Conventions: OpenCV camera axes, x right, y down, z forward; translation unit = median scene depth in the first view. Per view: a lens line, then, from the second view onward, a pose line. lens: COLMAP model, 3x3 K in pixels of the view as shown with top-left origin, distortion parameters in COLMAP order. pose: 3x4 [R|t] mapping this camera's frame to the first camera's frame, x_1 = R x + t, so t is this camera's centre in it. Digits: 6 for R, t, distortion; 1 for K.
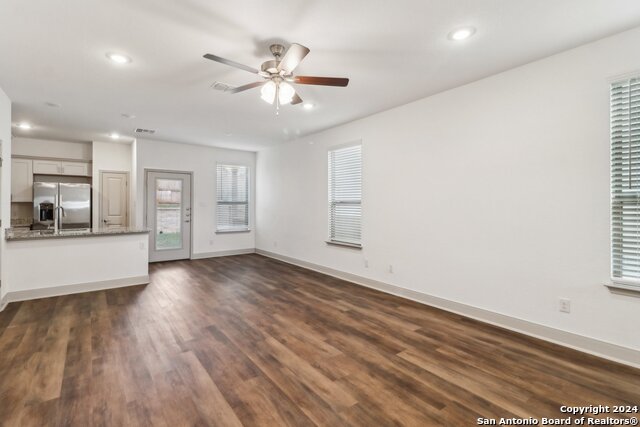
lens RADIAL K [[306.6, 0, 325.3], [0, 306.6, 210.1], [0, 0, 1]] dist [-0.000394, -0.002249]
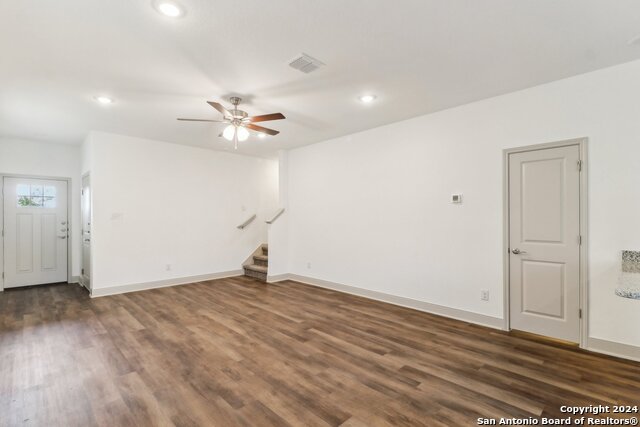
lens RADIAL K [[306.6, 0, 320.0], [0, 306.6, 214.8], [0, 0, 1]] dist [-0.000394, -0.002249]
pose [[-0.993718, -0.002137, -0.111897, -0.338626], [-0.003271, 0.999945, 0.009950, -0.041151], [0.111869, 0.010254, -0.993670, 2.161066]]
